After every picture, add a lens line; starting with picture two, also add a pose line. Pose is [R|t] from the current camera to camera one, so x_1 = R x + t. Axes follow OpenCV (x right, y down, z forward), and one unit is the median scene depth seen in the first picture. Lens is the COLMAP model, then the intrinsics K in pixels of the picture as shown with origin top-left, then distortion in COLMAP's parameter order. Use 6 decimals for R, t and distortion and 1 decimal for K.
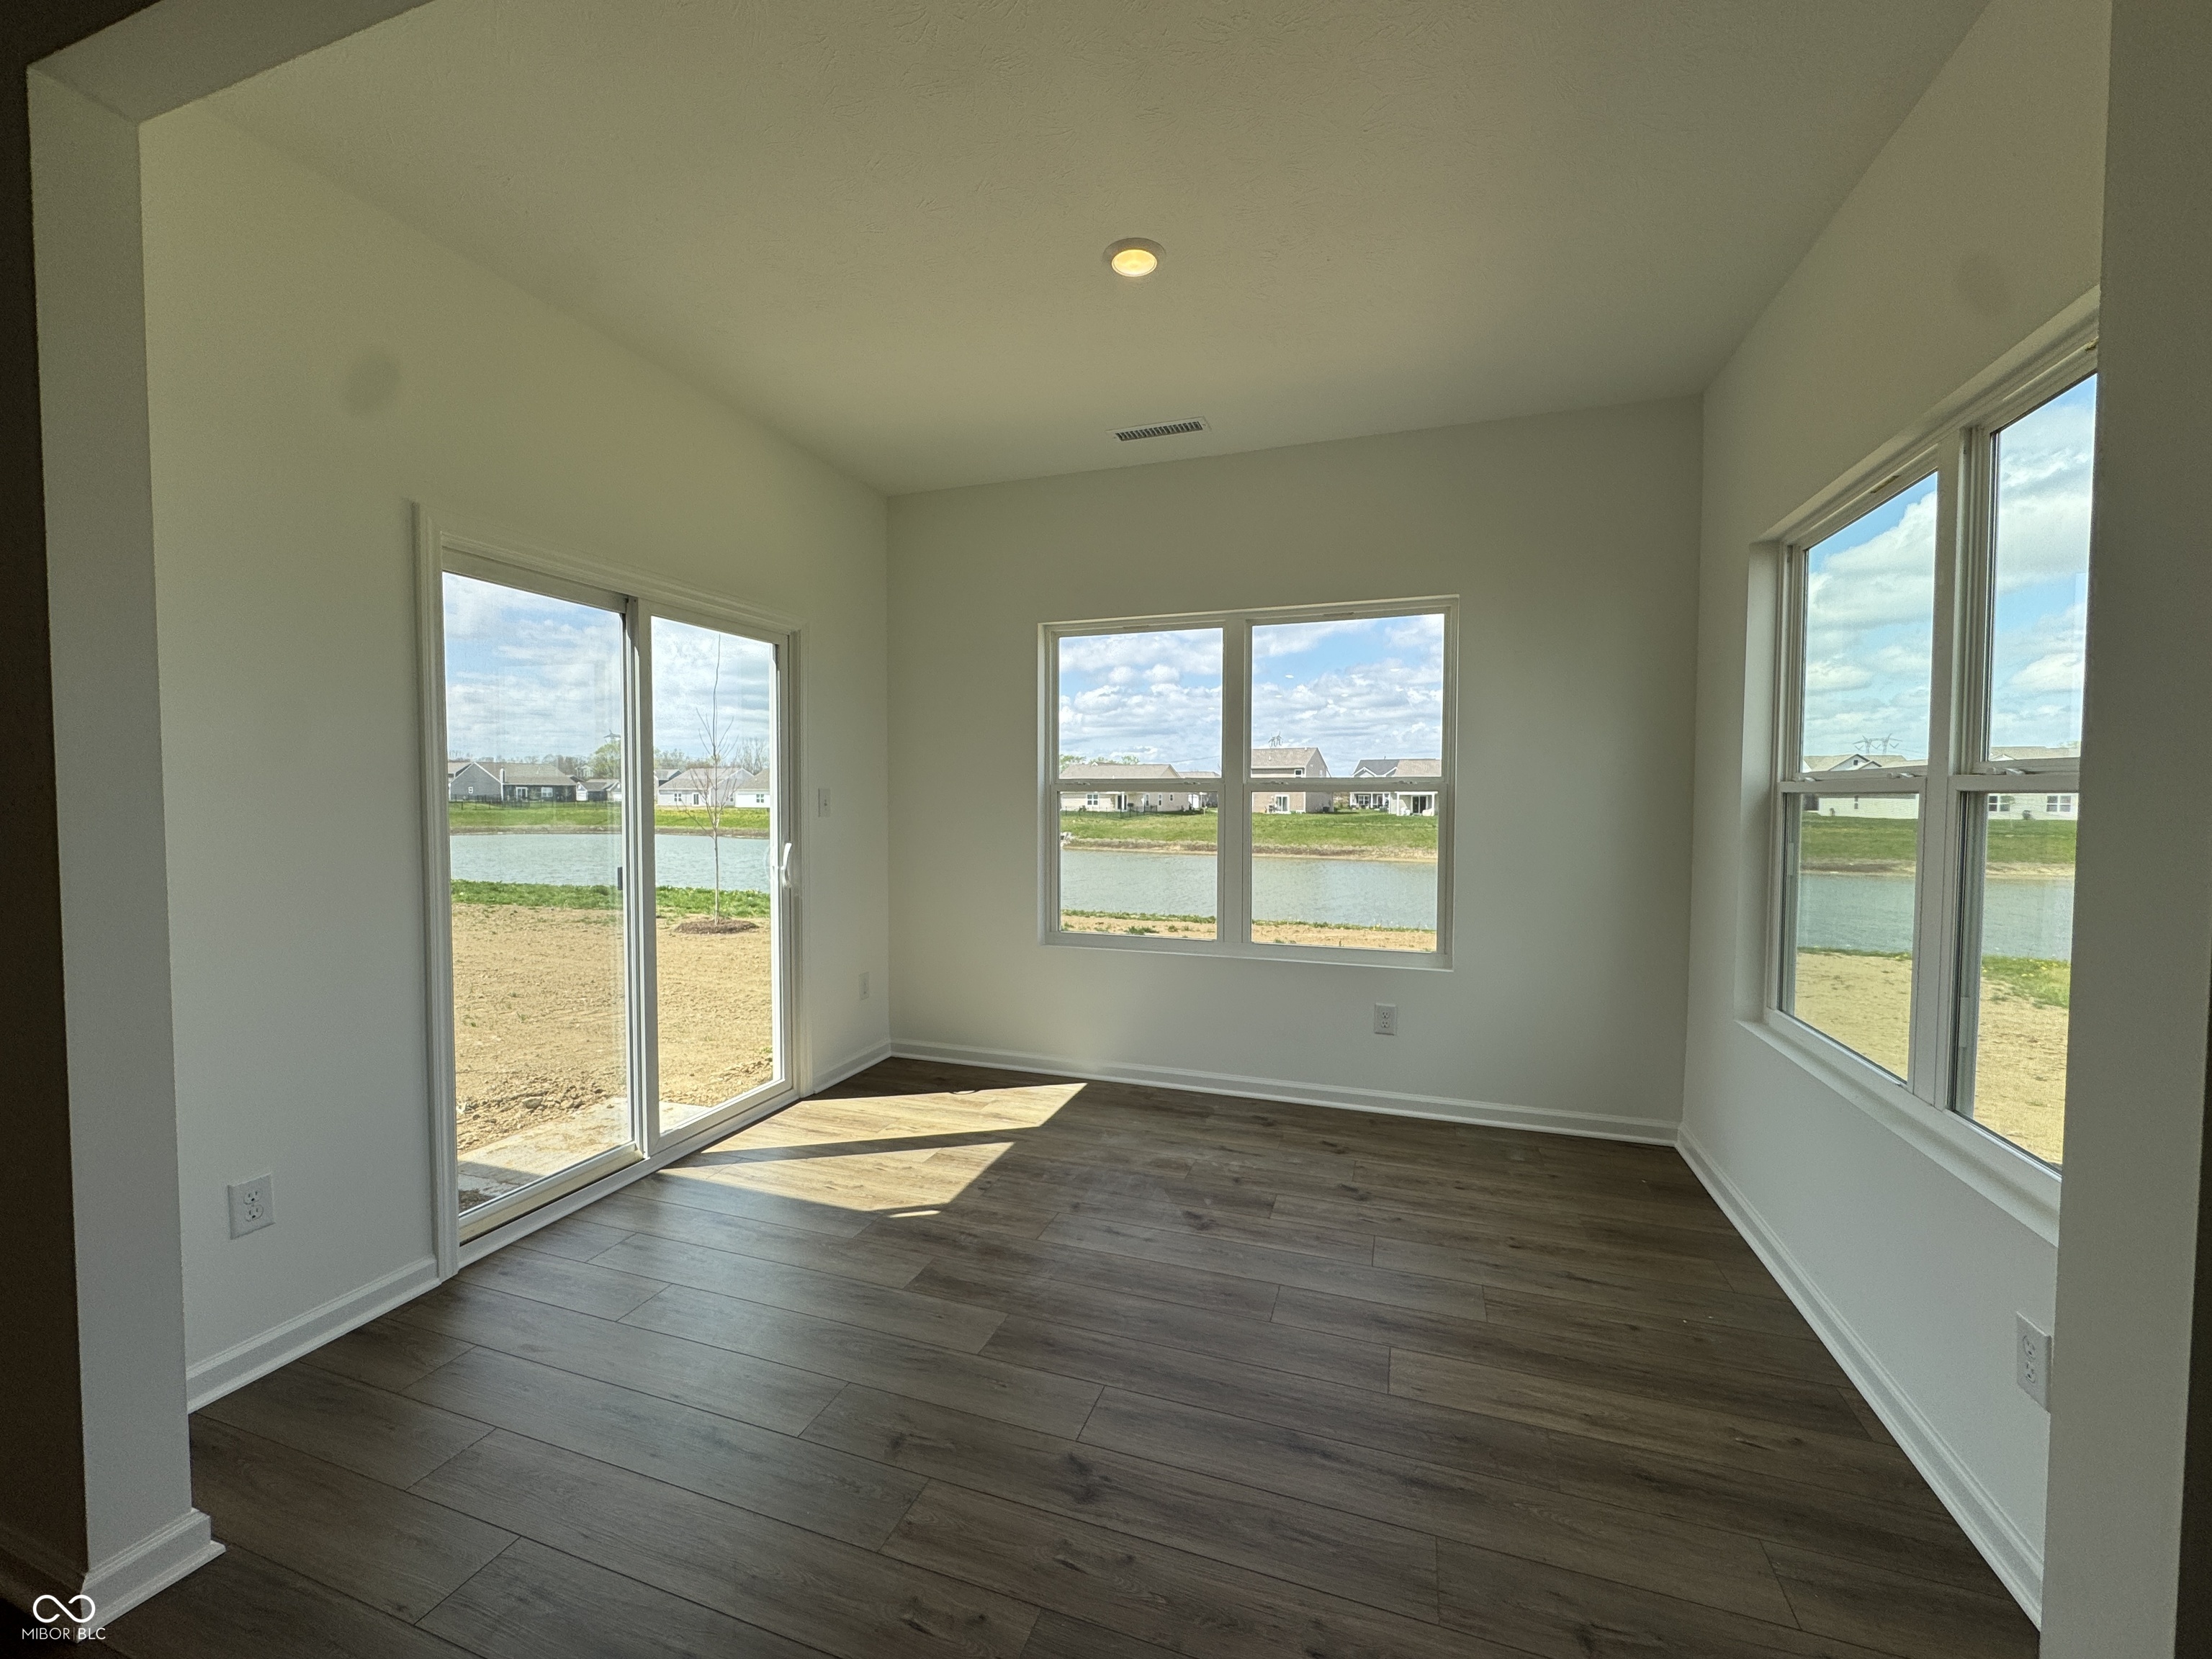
lens RADIAL K [[876.2, 0, 1106.0], [0, 876.2, 829.5], [0, 0, 1]] dist [-0.002836, -0.000534]
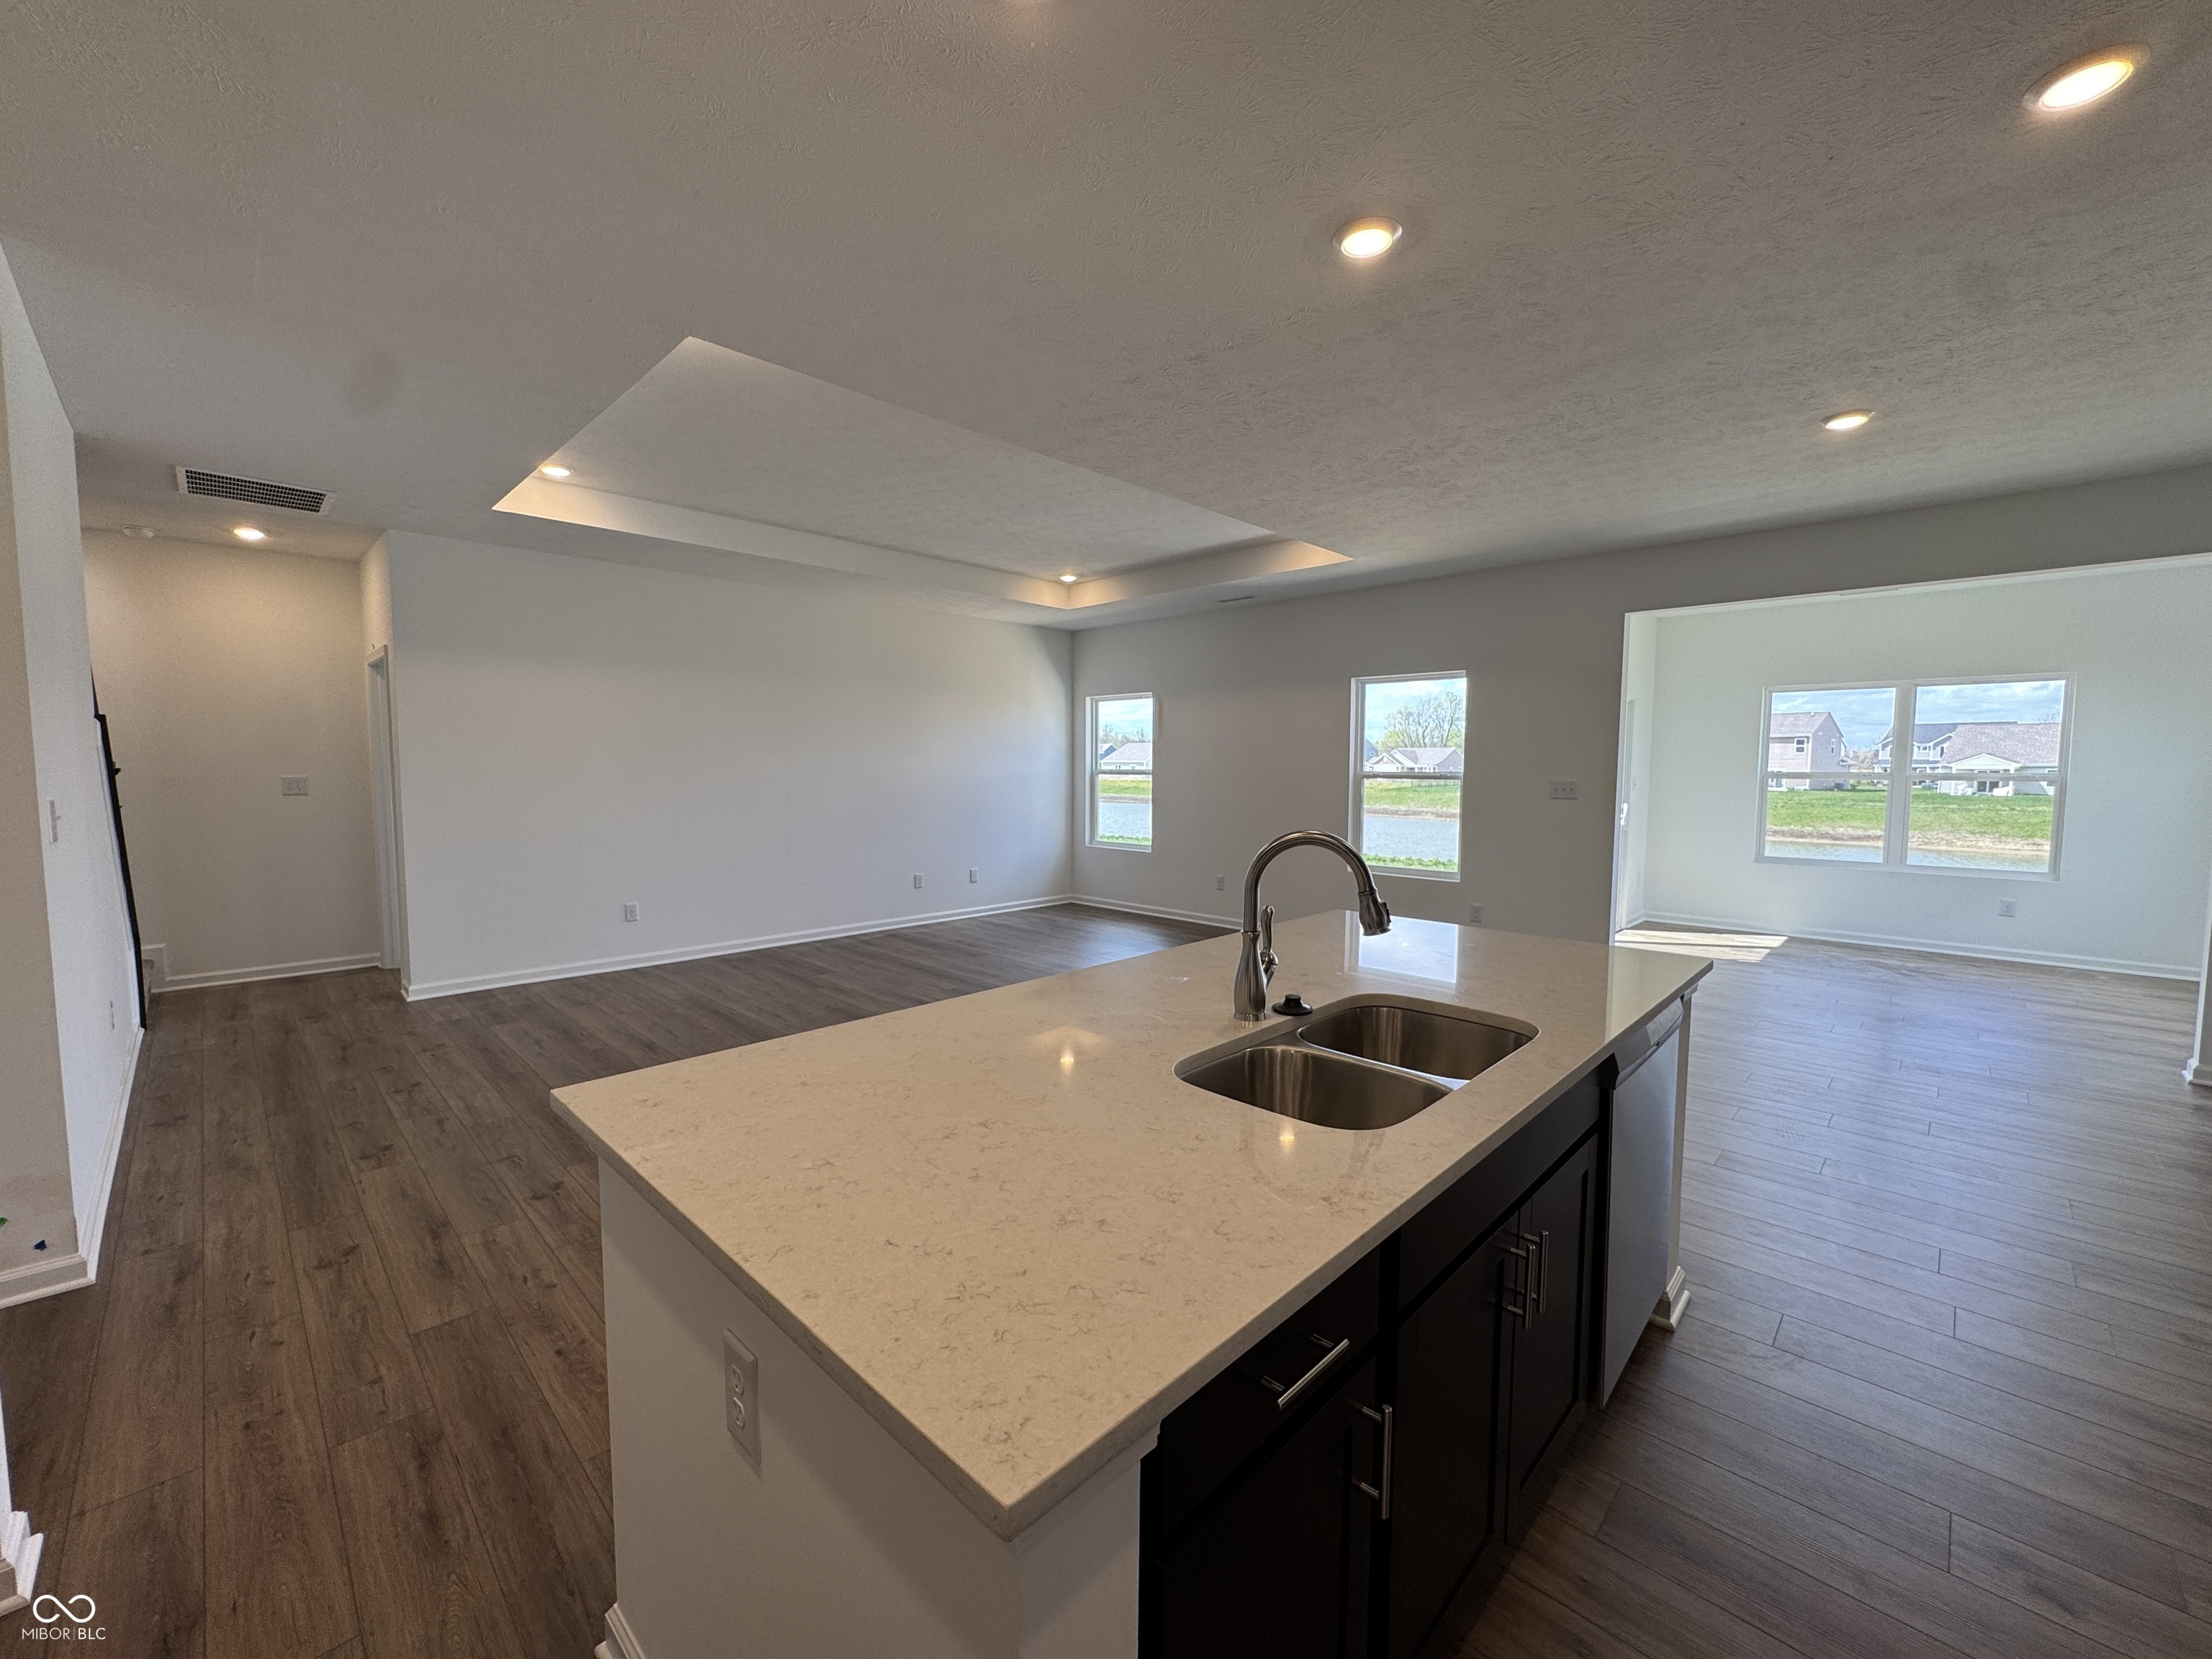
lens RADIAL K [[876.2, 0, 1106.0], [0, 876.2, 829.5], [0, 0, 1]] dist [-0.002836, -0.000534]
pose [[0.902762, 0.031661, -0.428975, -0.542784], [-0.017950, 0.999192, 0.035972, 0.022295], [0.429767, -0.024774, 0.902600, -1.300023]]
